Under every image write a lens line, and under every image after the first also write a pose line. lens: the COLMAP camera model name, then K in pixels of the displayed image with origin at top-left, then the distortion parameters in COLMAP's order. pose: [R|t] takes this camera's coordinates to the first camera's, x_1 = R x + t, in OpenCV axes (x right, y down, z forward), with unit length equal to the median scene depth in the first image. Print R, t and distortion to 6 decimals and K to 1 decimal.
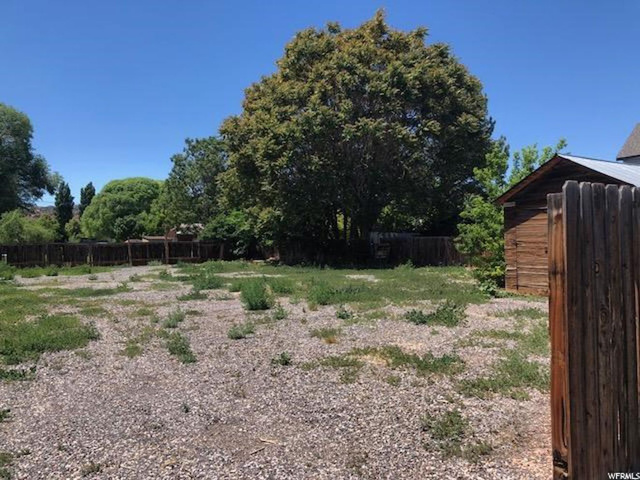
lens RADIAL K [[509.7, 0, 320.7], [0, 509.7, 261.1], [0, 0, 1]] dist [0.004818, -0.002715]
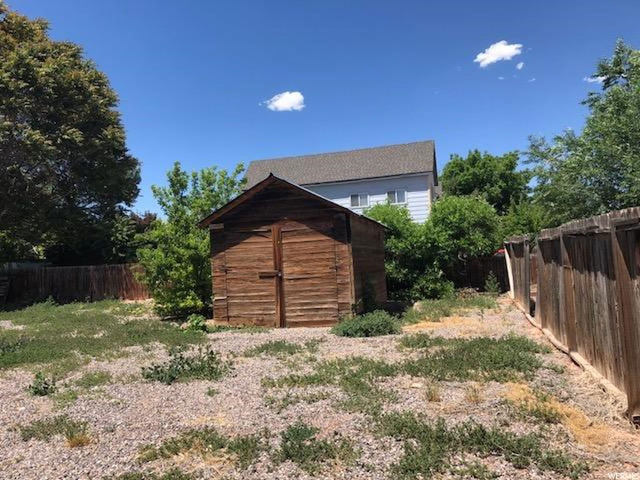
lens RADIAL K [[524.4, 0, 320.0], [0, 524.4, 240.0], [0, 0, 1]] dist [0.040154, -0.046103]
pose [[0.746050, 0.005741, 0.665865, -0.052686], [0.058147, 0.995581, -0.073733, -0.004094], [-0.663346, 0.093727, 0.742420, 0.096152]]
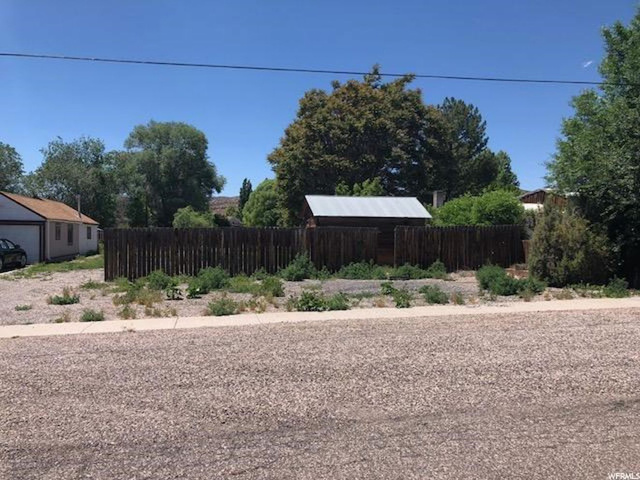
lens RADIAL K [[524.4, 0, 320.0], [0, 524.4, 240.0], [0, 0, 1]] dist [0.040154, -0.046103]
pose [[0.933802, 0.014629, -0.357490, 0.602701], [-0.020641, 0.999702, -0.013008, -0.007607], [0.357193, 0.019526, 0.933826, -0.429168]]
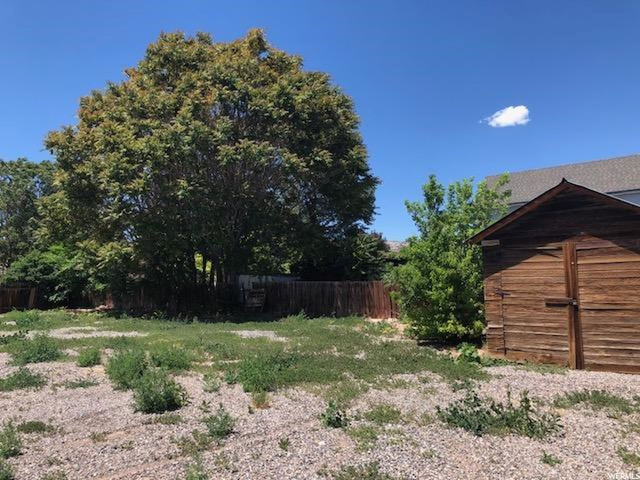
lens RADIAL K [[524.4, 0, 320.0], [0, 524.4, 240.0], [0, 0, 1]] dist [0.040154, -0.046103]
pose [[0.948805, 0.036418, 0.313757, -0.062793], [0.003090, 0.992213, -0.124512, -0.007872], [-0.315849, 0.119107, 0.941304, 0.159121]]
